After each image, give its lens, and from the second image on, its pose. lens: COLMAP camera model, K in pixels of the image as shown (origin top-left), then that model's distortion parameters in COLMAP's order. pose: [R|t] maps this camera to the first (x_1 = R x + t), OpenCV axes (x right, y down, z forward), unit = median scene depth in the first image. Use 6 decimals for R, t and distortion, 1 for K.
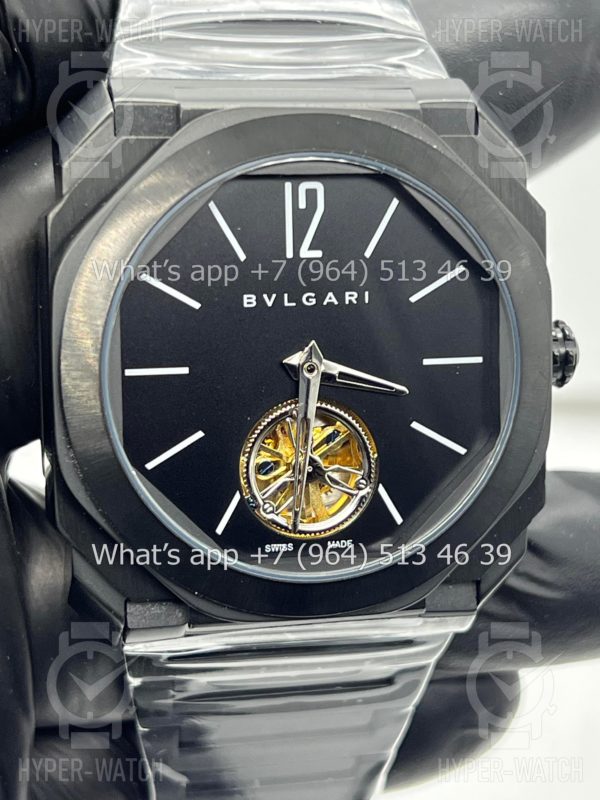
lens RADIAL K [[1880.0, 0, 304.6], [0, 1880.0, 399.9], [0, 0, 1]] dist [0.213229, 0.000000]
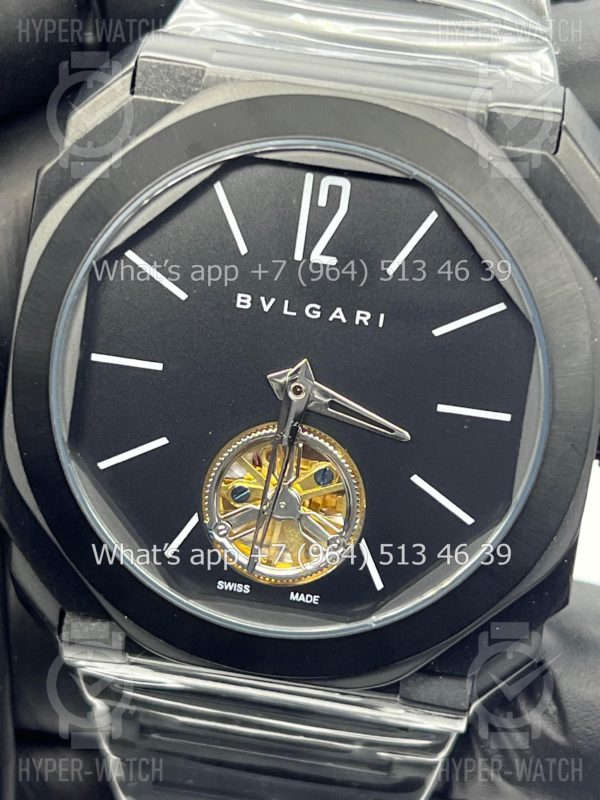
lens RADIAL K [[1880.0, 0, 297.8], [0, 1880.0, 394.5], [0, 0, 1]] dist [0.213229, 0.000000]
pose [[0.936179, 0.177810, -0.303238, 0.263155], [-0.182328, 0.983144, 0.013591, -0.026261], [0.300543, 0.042565, 0.952818, 0.176219]]
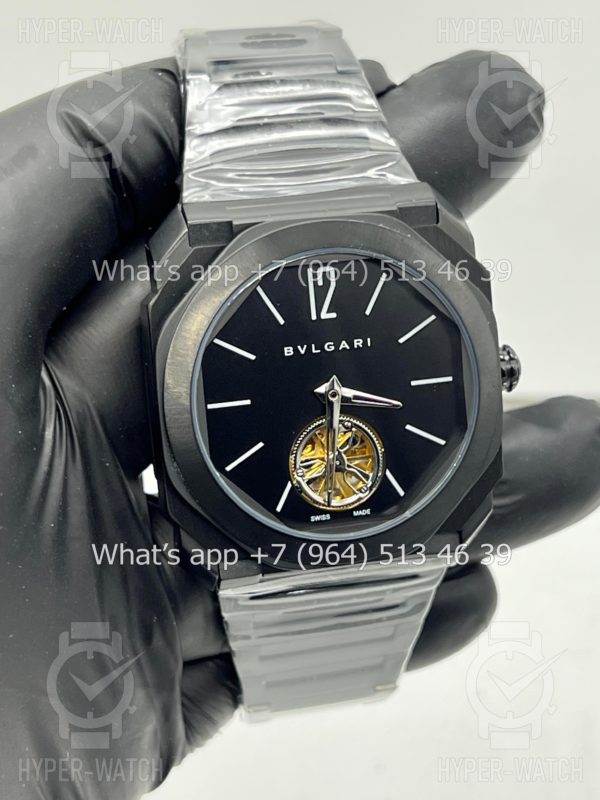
lens RADIAL K [[1880.0, 0, 297.4], [0, 1880.0, 401.2], [0, 0, 1]] dist [0.213229, 0.000000]
pose [[0.997475, -0.066330, -0.025379, 0.011814], [0.067283, 0.996982, 0.038720, -0.069189], [0.022734, -0.040330, 0.998928, -0.450578]]
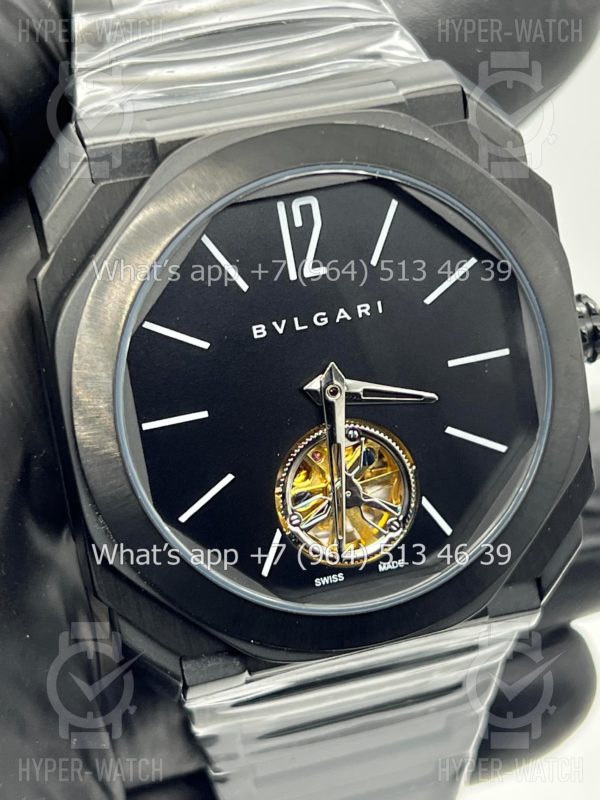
lens RADIAL K [[1880.0, 0, 296.5], [0, 1880.0, 398.3], [0, 0, 1]] dist [0.213229, 0.000000]
pose [[0.988019, -0.154190, -0.006583, -0.009455], [0.154330, 0.987027, 0.044278, -0.057773], [-0.000330, -0.044763, 0.998998, 0.046606]]
